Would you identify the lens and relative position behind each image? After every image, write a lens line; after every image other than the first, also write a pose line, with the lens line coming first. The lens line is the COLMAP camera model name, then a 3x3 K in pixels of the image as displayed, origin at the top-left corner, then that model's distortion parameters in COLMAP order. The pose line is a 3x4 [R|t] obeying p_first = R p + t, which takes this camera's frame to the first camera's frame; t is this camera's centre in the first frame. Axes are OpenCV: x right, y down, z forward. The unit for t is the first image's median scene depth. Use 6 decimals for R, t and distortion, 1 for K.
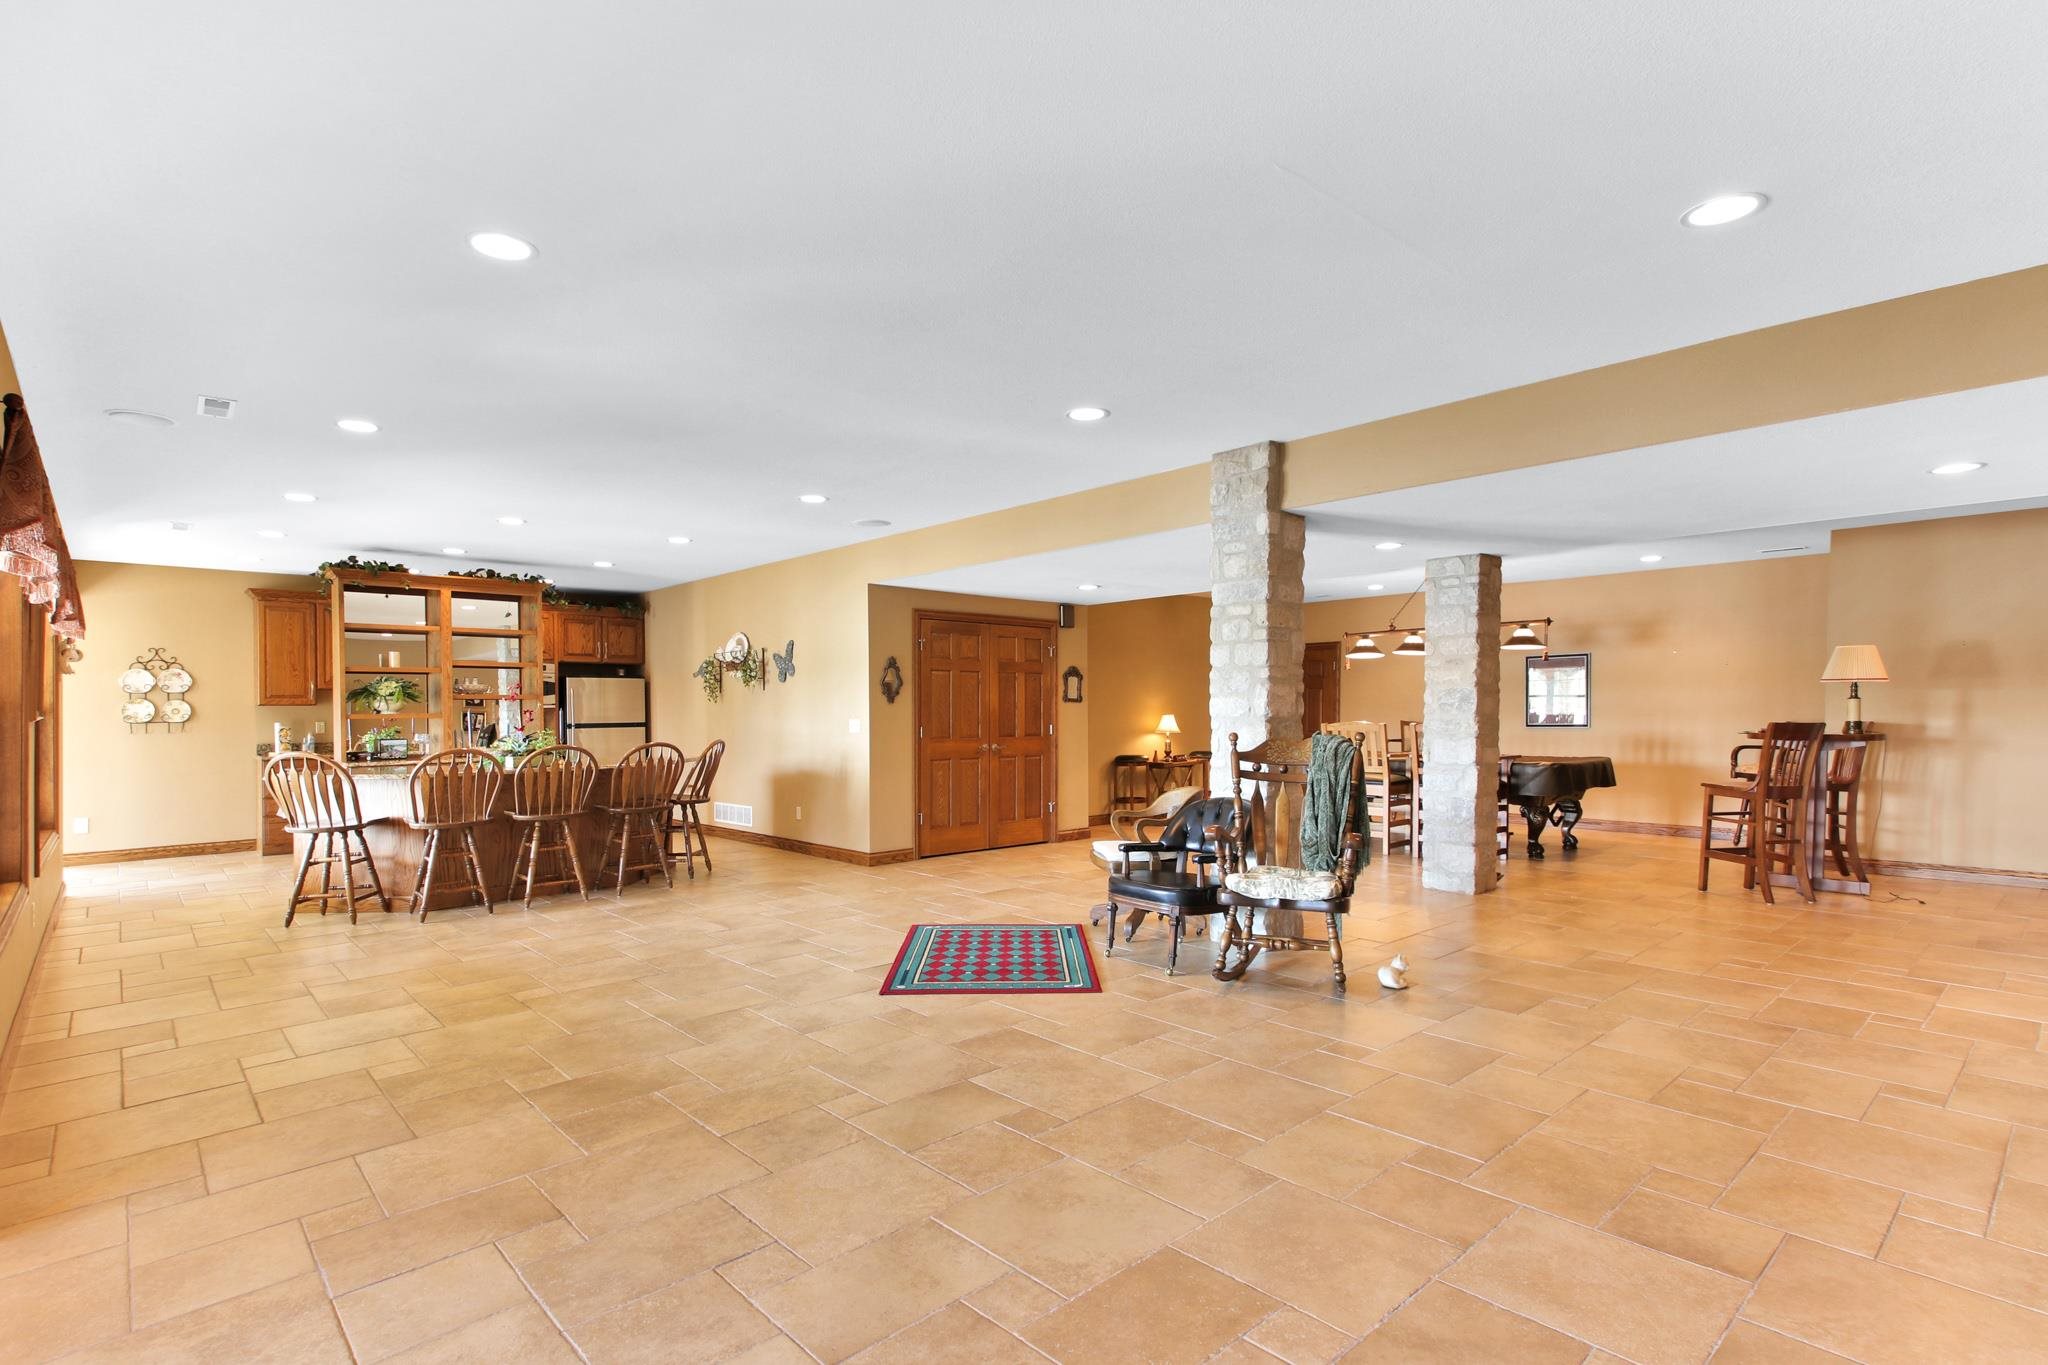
lens RADIAL K [[967.9, 0, 1027.4], [0, 967.9, 697.1], [0, 0, 1]] dist [-0.029110, -0.007863]
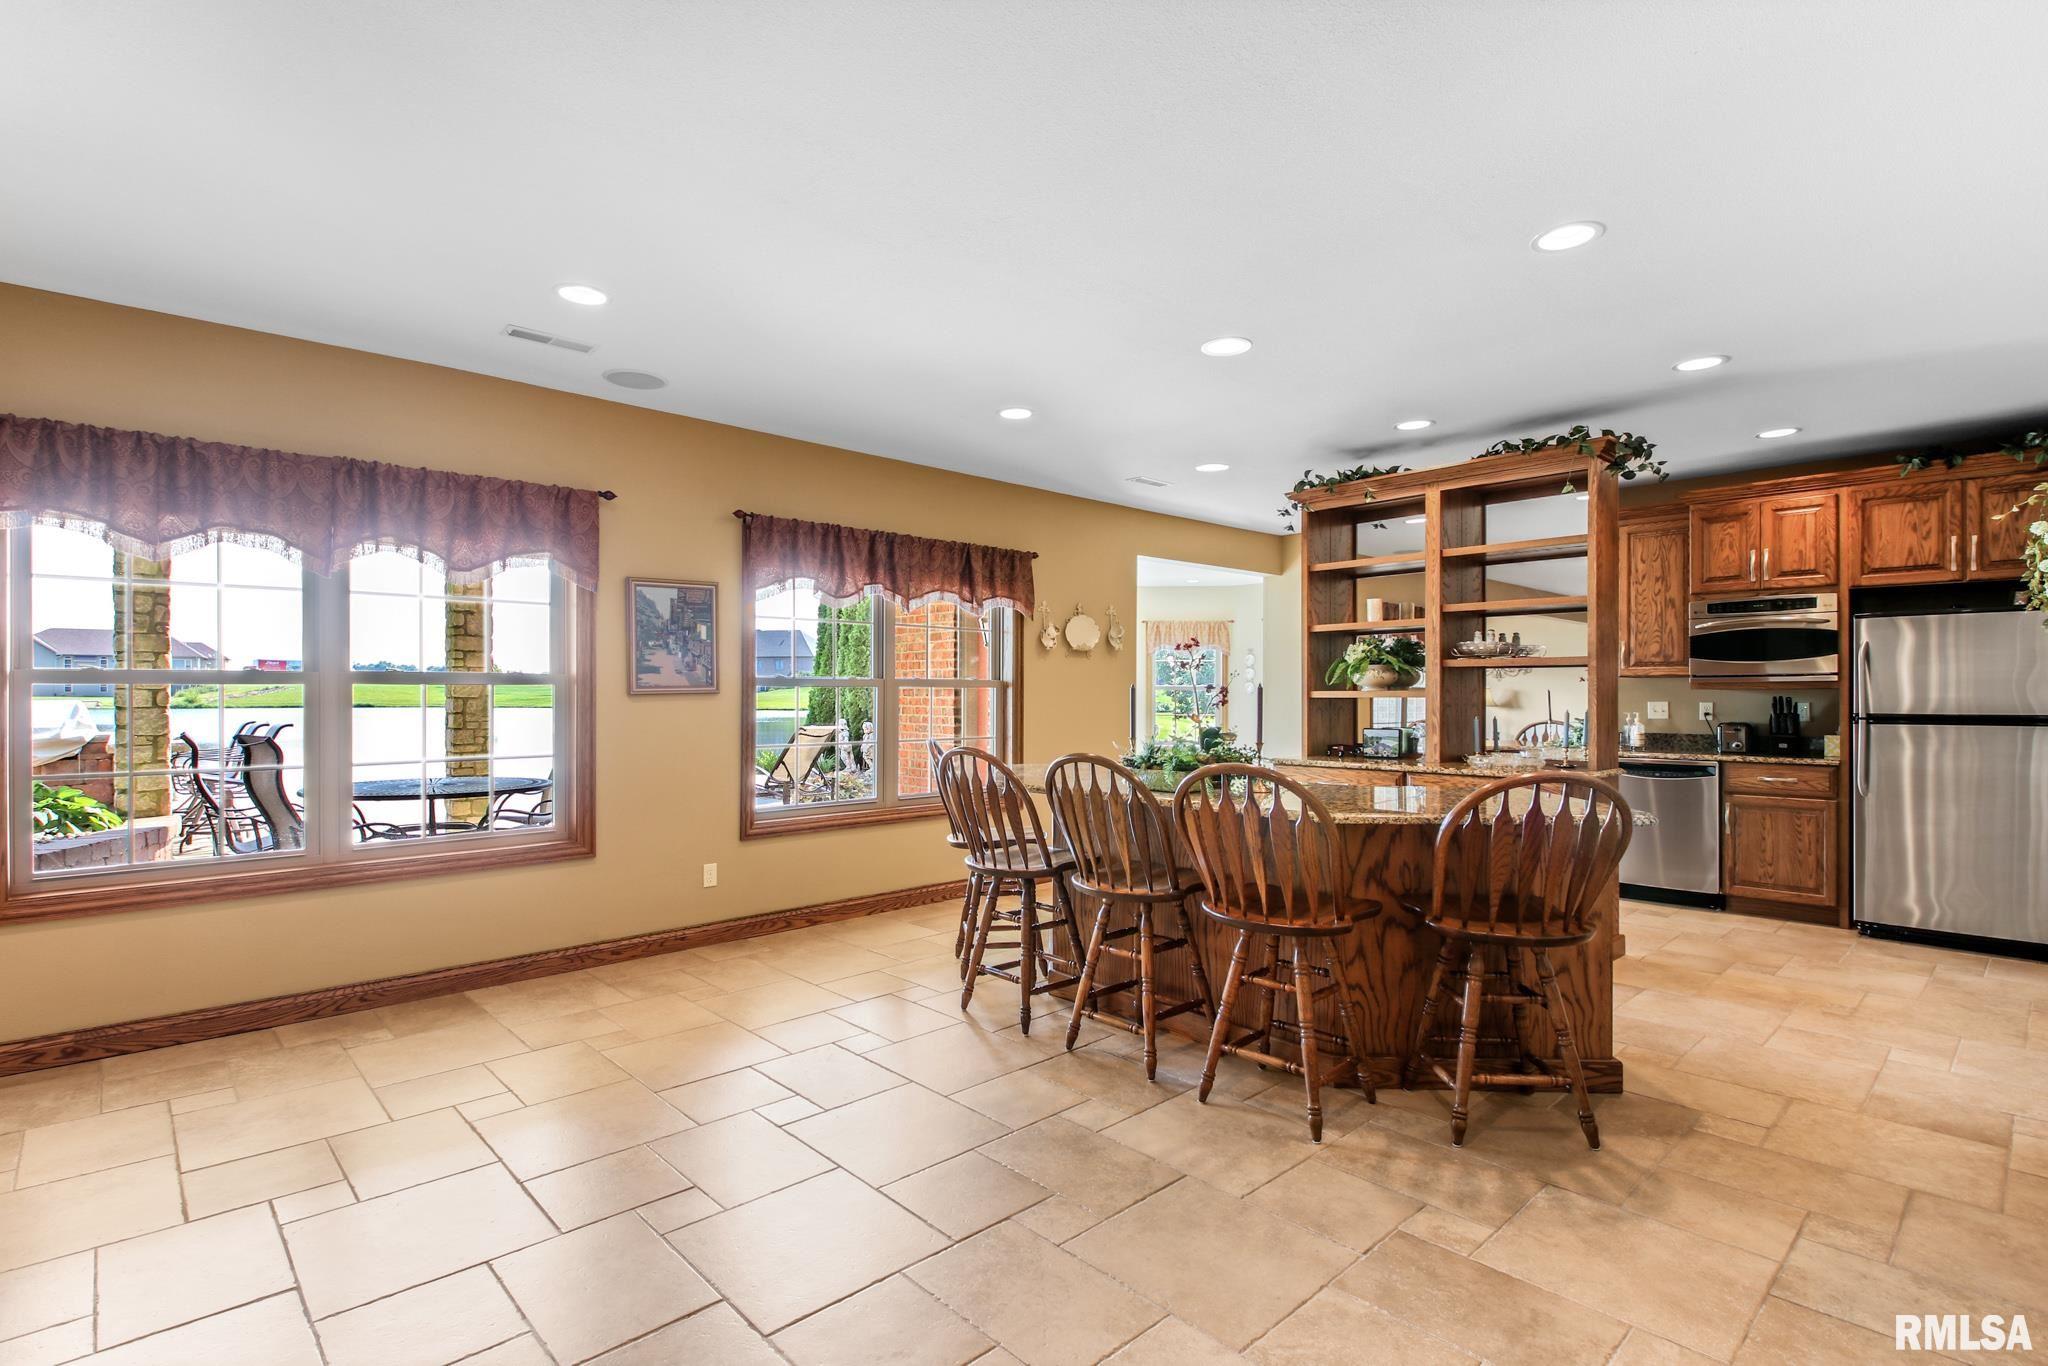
lens RADIAL K [[967.9, 0, 1032.9], [0, 967.9, 691.3], [0, 0, 1]] dist [-0.029110, -0.007863]
pose [[0.010157, -0.006397, -0.999928, -0.003906], [0.026616, 0.999627, -0.006125, 0.008835], [0.999594, -0.026552, 0.010323, 0.575249]]
